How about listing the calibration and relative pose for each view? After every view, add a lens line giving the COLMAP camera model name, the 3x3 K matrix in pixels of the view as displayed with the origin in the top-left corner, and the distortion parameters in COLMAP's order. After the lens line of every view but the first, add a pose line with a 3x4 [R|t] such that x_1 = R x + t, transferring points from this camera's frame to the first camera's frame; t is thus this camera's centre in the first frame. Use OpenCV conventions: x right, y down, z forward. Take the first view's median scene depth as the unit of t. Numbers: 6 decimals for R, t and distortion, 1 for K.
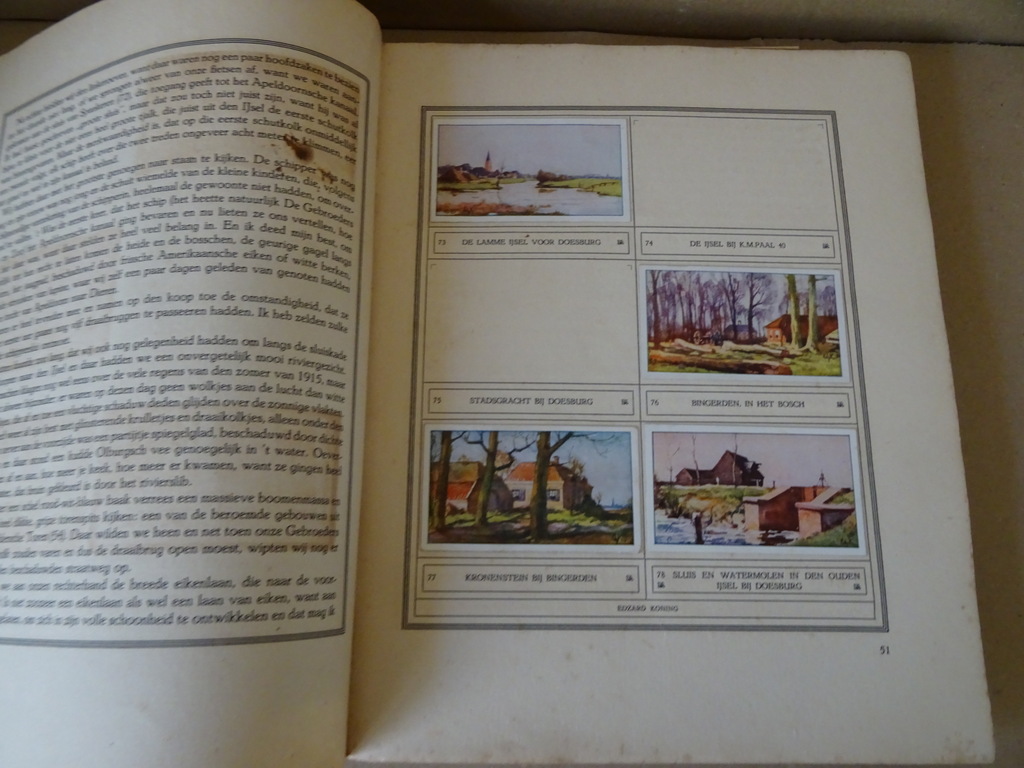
lens RADIAL K [[728.1, 0, 510.8], [0, 728.1, 389.6], [0, 0, 1]] dist [0.006222, -0.026361]
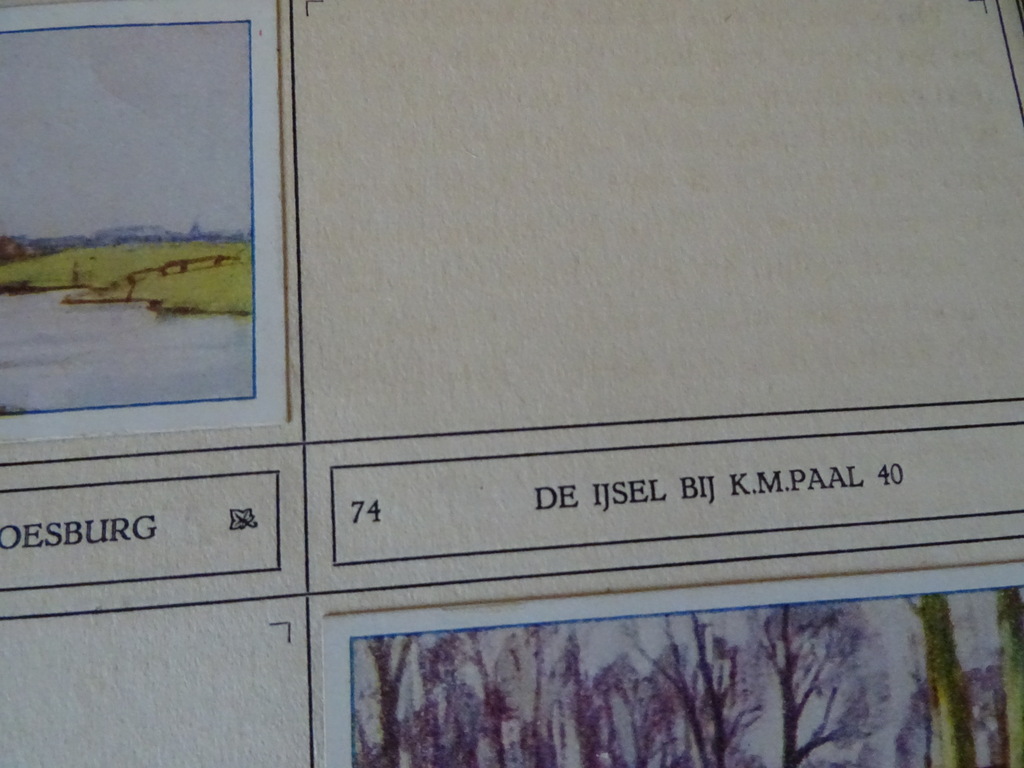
lens RADIAL K [[728.1, 0, 508.5], [0, 728.1, 382.9], [0, 0, 1]] dist [0.006222, -0.026361]
pose [[0.995980, -0.063295, 0.063387, 0.226005], [0.059170, 0.996132, 0.064962, -0.258350], [-0.067254, -0.060950, 0.995872, 0.763225]]
